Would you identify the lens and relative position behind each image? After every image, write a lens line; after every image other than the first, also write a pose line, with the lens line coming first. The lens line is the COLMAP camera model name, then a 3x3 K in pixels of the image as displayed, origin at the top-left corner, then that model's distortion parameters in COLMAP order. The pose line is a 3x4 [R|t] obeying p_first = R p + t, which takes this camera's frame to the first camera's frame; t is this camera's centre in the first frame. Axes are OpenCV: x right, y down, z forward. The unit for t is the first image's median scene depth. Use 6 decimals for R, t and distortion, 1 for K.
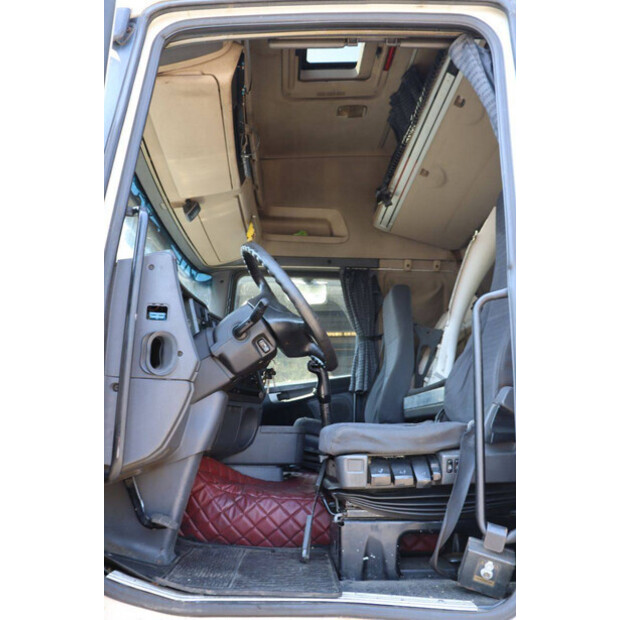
lens RADIAL K [[511.5, 0, 310.0], [0, 511.5, 310.0], [0, 0, 1]] dist [-0.163908, 0.141828]
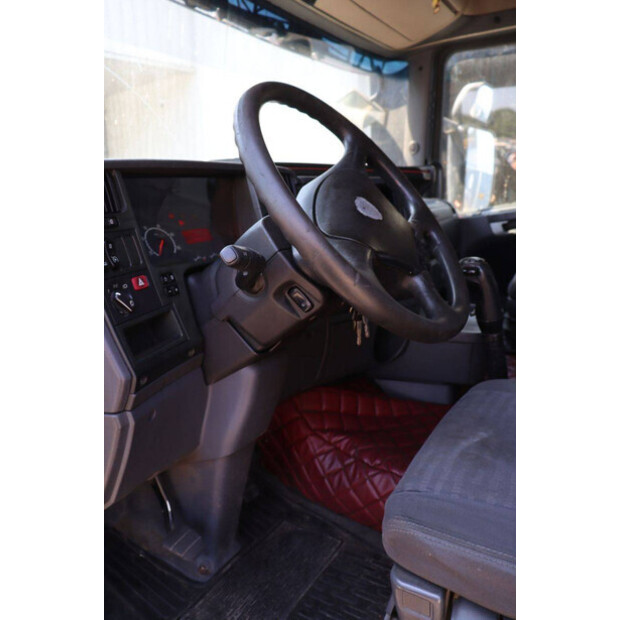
lens RADIAL K [[511.5, 0, 310.0], [0, 511.5, 310.0], [0, 0, 1]] dist [-0.163908, 0.141828]
pose [[0.851448, 0.077807, -0.518635, 0.085254], [0.161989, 0.901556, 0.401193, -0.057552], [0.498795, -0.425608, 0.755025, 0.276760]]
